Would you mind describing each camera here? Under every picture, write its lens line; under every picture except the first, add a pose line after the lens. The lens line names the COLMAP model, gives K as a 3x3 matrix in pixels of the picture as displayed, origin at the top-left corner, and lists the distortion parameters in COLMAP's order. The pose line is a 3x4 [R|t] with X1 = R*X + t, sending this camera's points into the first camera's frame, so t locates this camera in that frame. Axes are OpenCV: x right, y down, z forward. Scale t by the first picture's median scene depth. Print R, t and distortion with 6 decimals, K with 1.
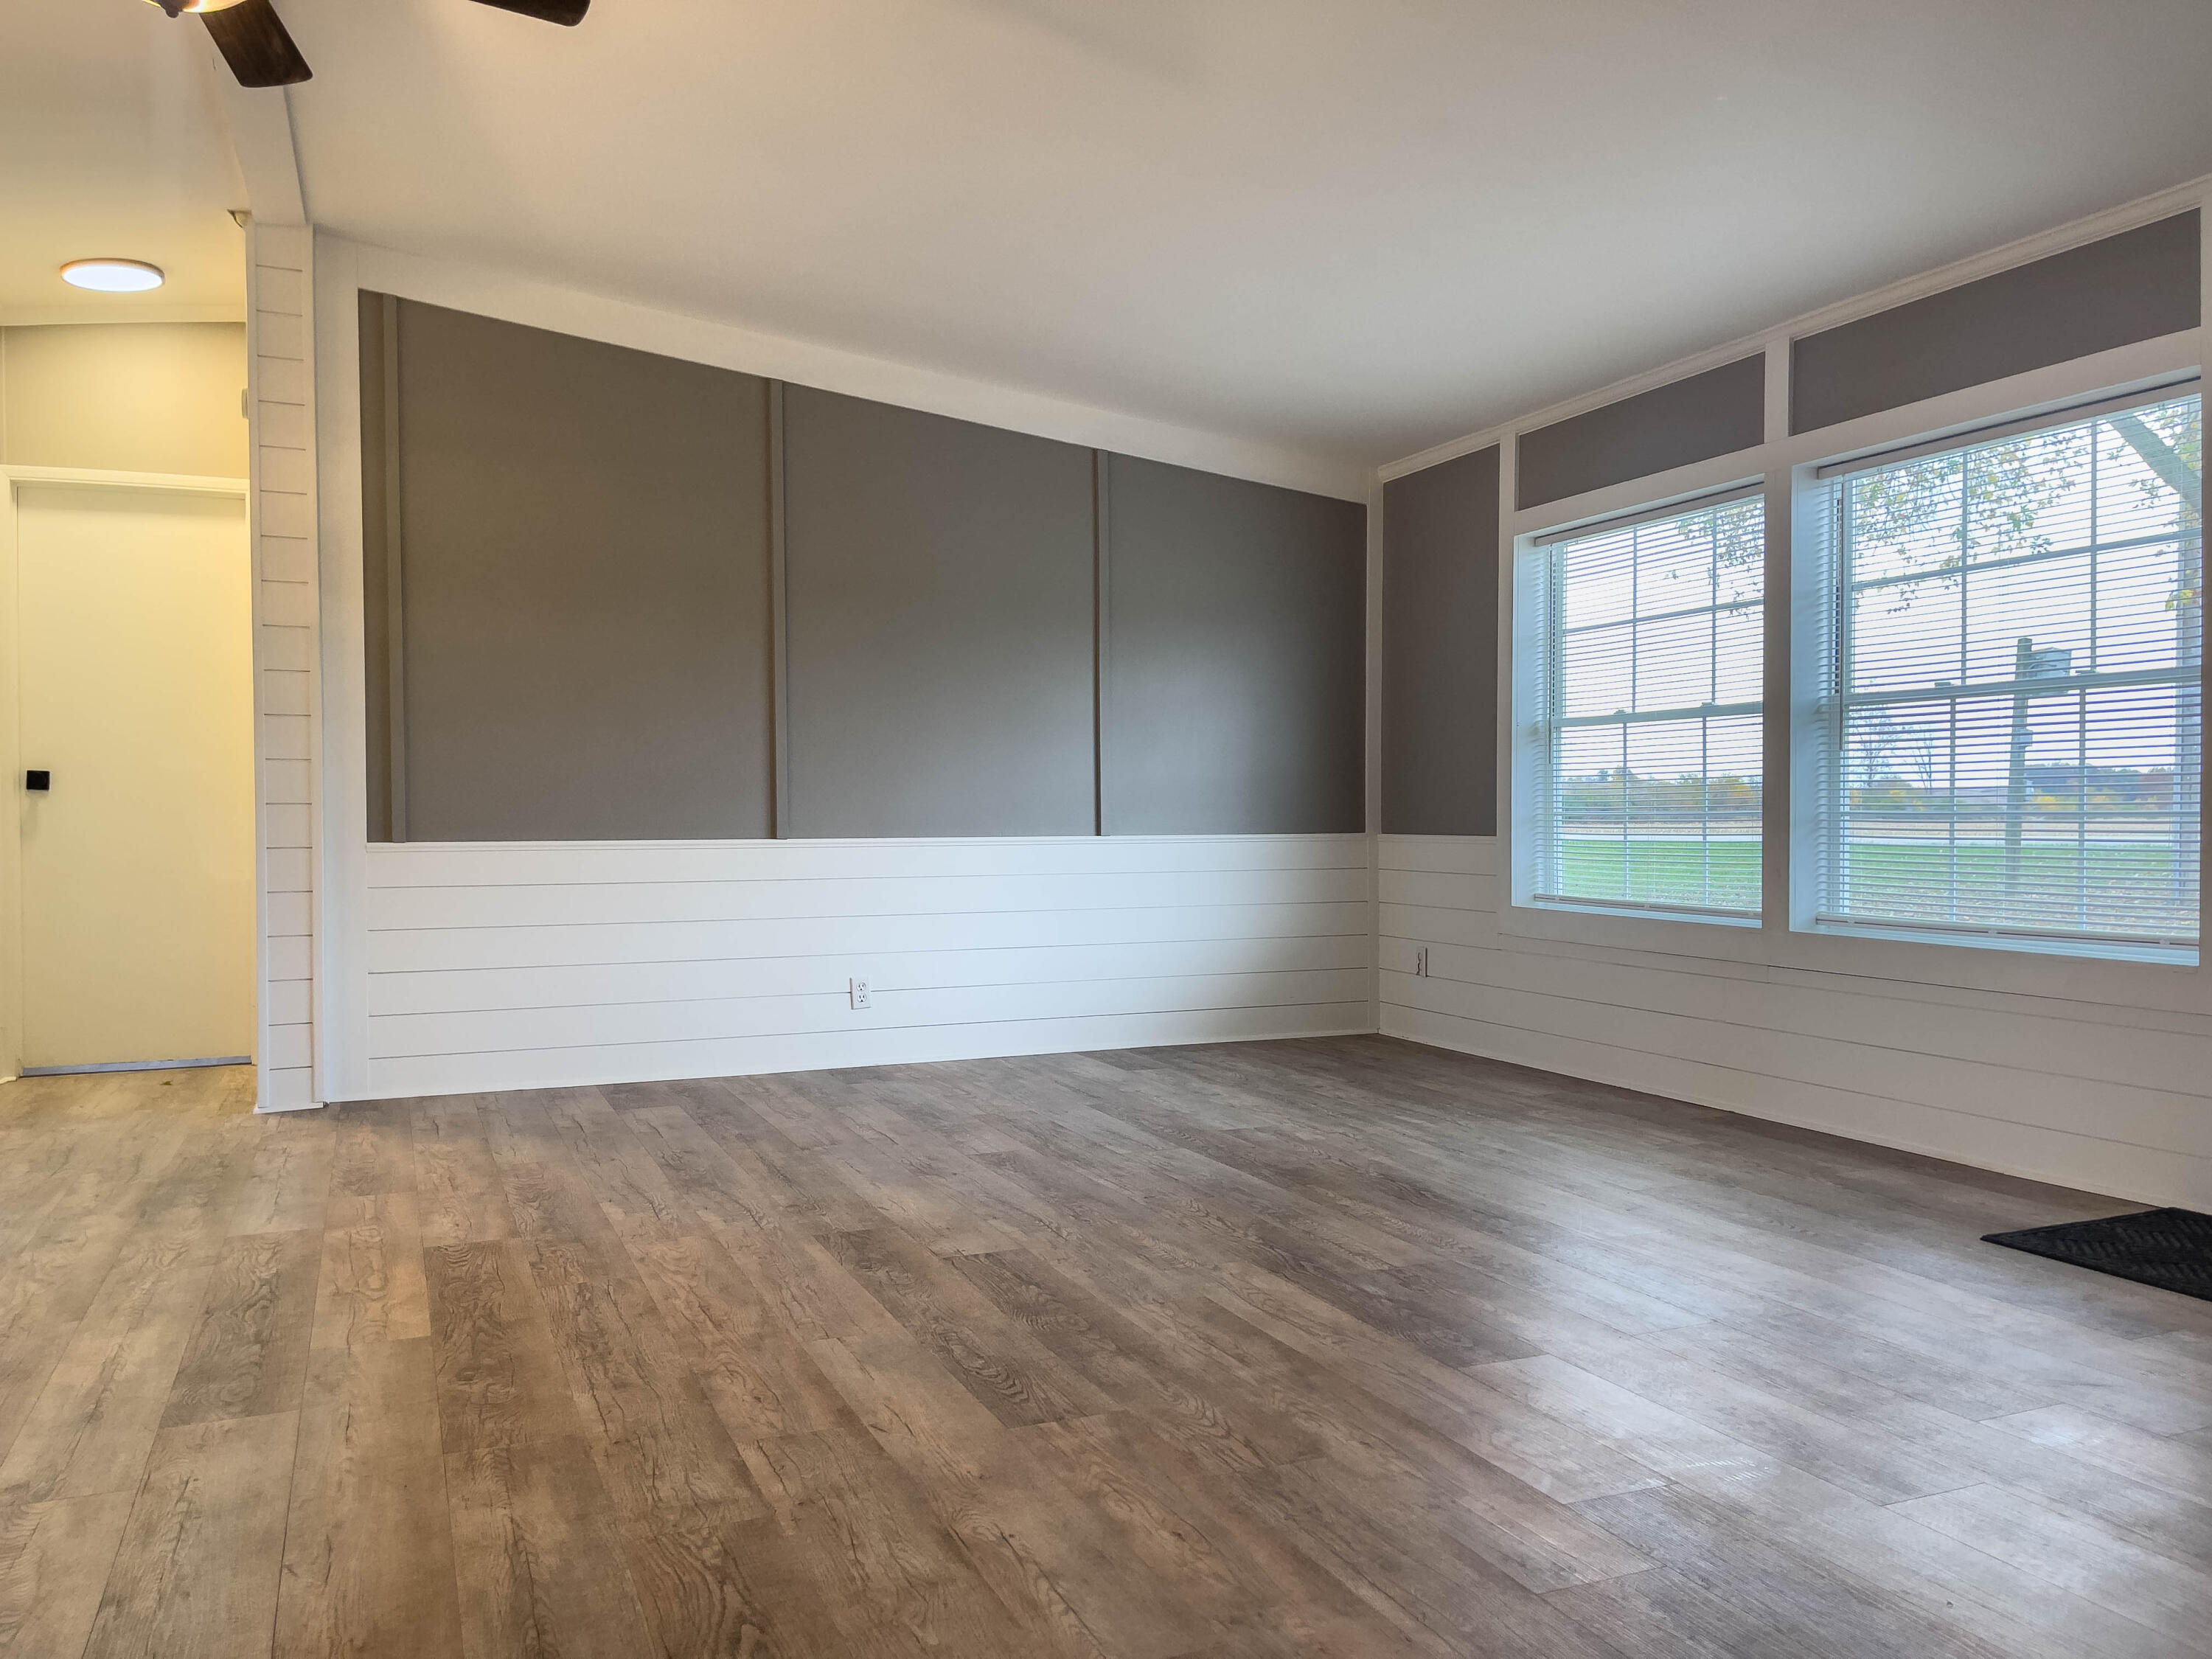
lens RADIAL K [[1684.1, 0, 1101.0], [0, 1684.1, 831.2], [0, 0, 1]] dist [0.074945, -0.088079]
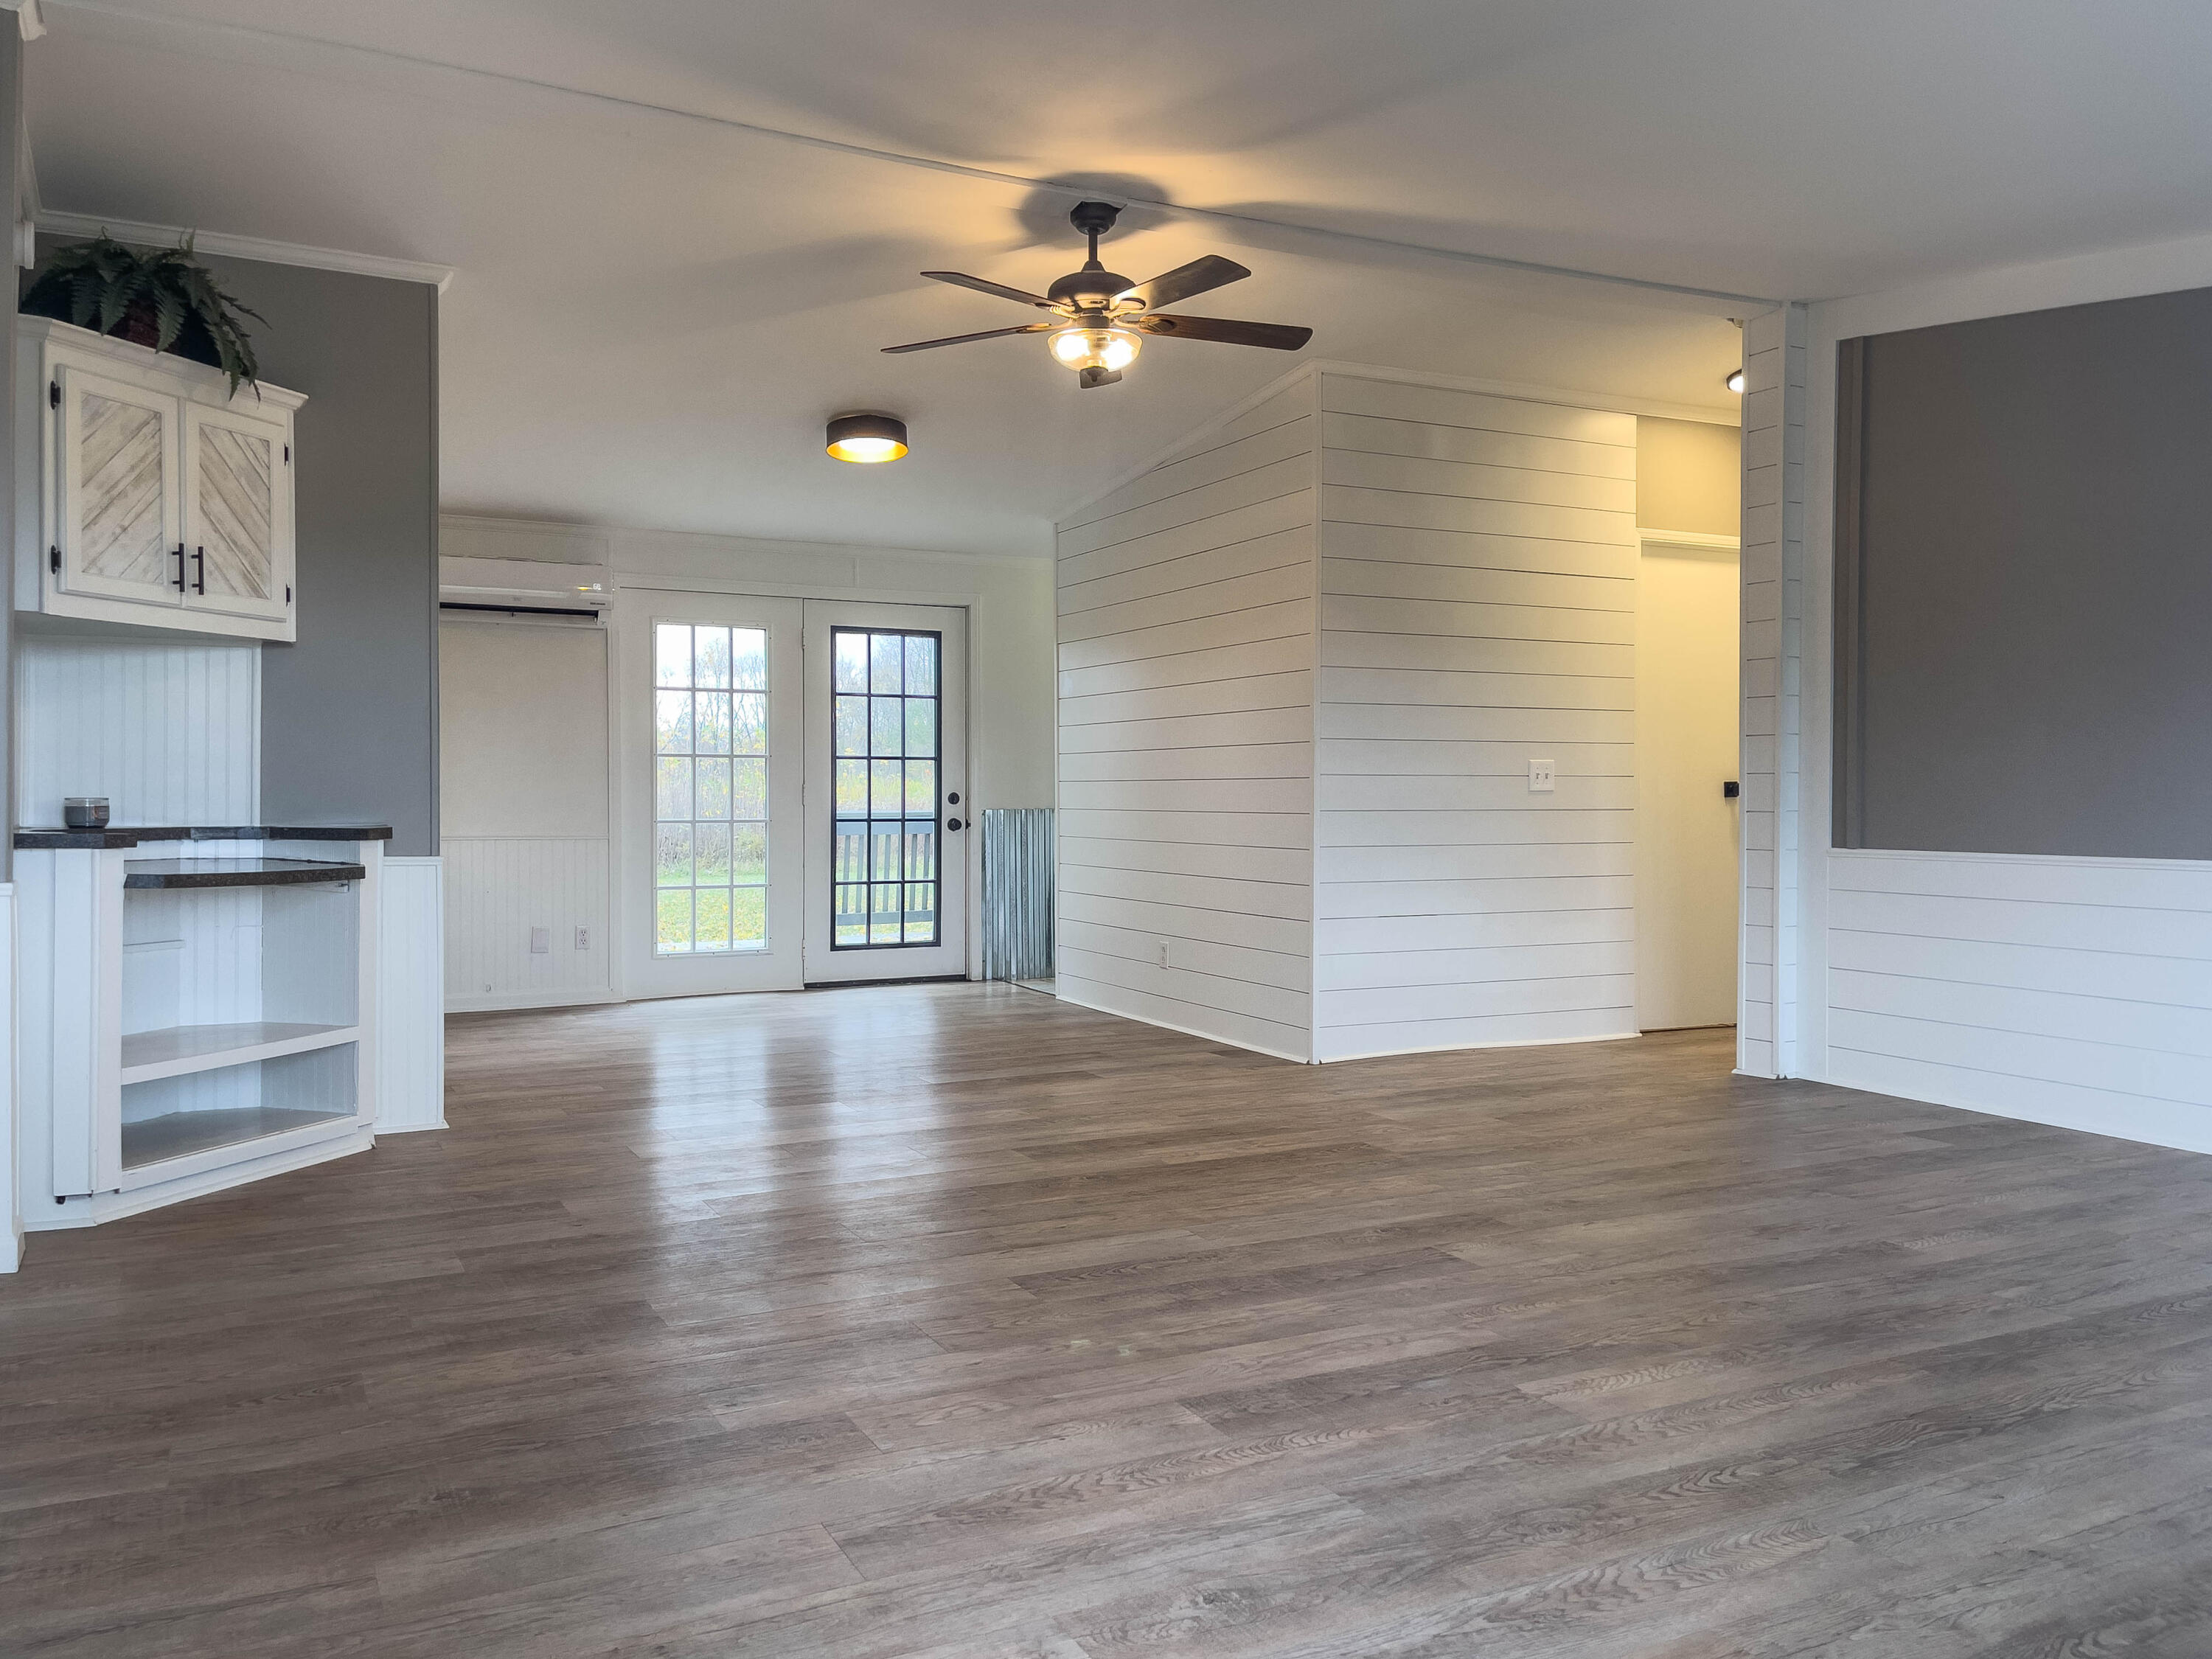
lens RADIAL K [[1684.1, 0, 1109.6], [0, 1684.1, 835.9], [0, 0, 1]] dist [0.074945, -0.088079]
pose [[0.080712, 0.031074, -0.996253, 0.982777], [-0.014419, 0.999446, 0.030006, -0.044553], [0.996633, 0.011943, 0.081115, 0.705703]]
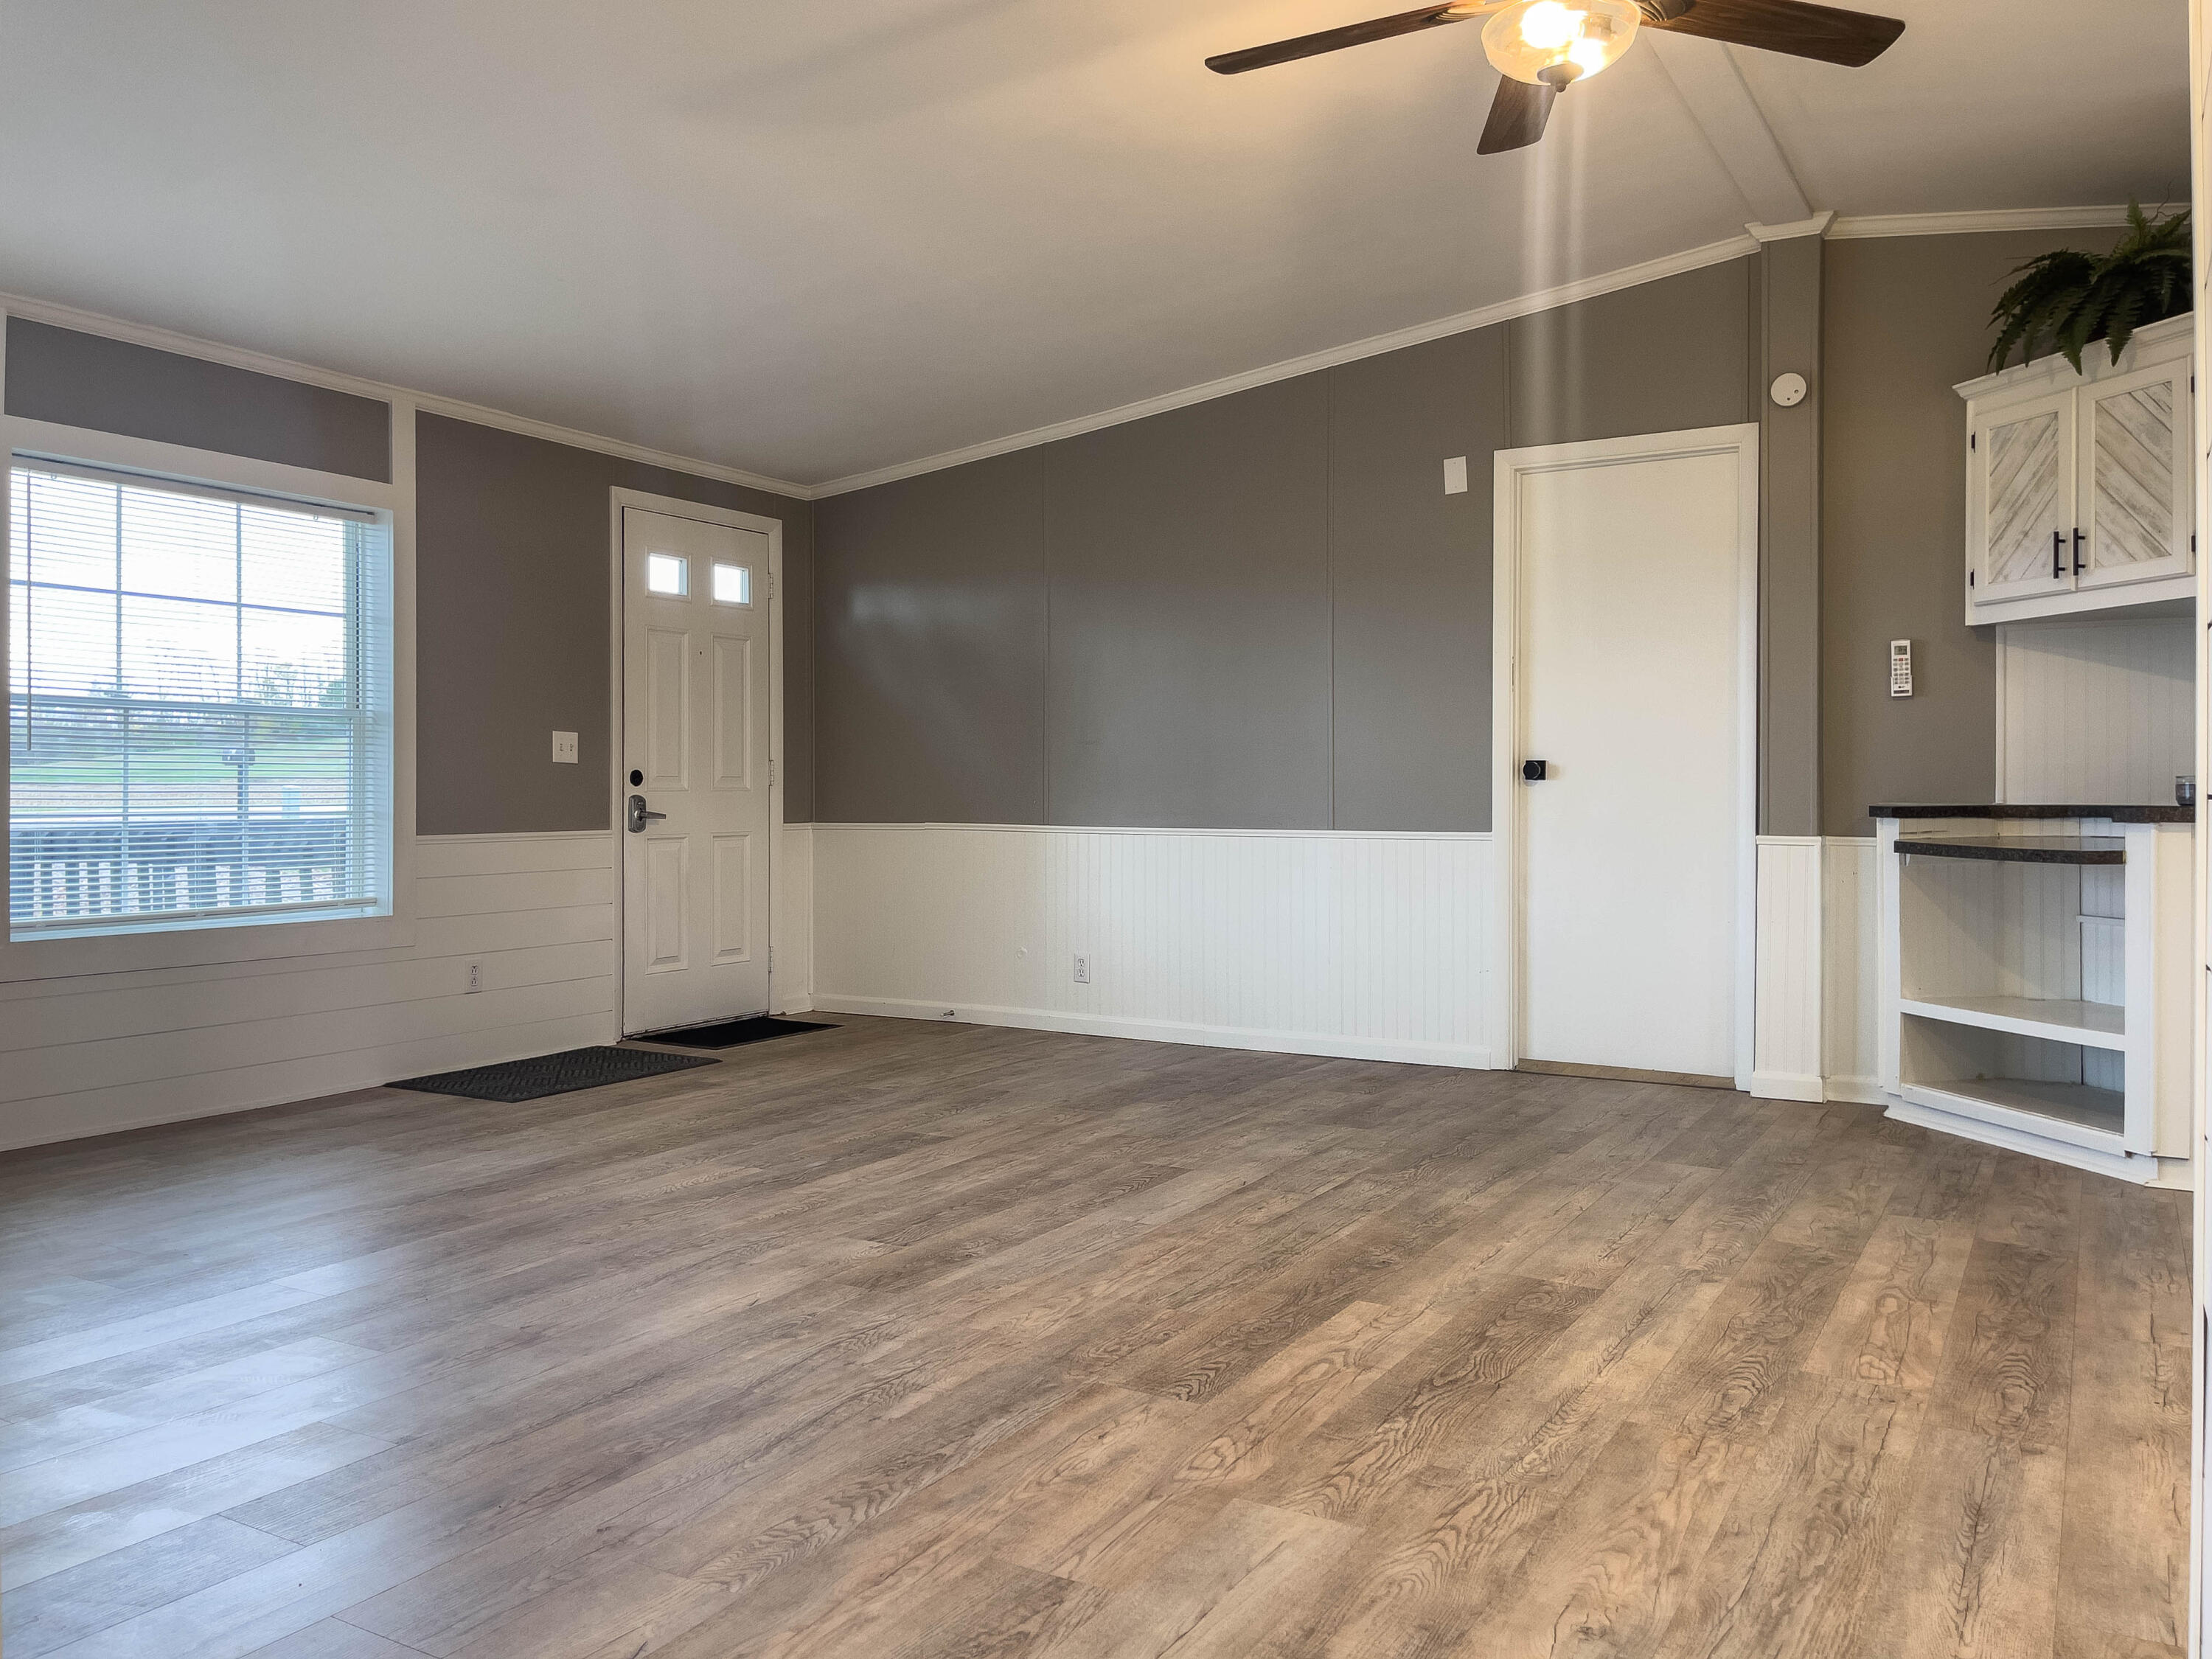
lens RADIAL K [[1684.1, 0, 1070.8], [0, 1684.1, 854.6], [0, 0, 1]] dist [0.074945, -0.088079]
pose [[-0.586023, -0.024765, 0.809916, -0.995248], [0.013955, 0.999076, 0.040646, -0.028725], [-0.810174, 0.035122, -0.585136, 1.527161]]
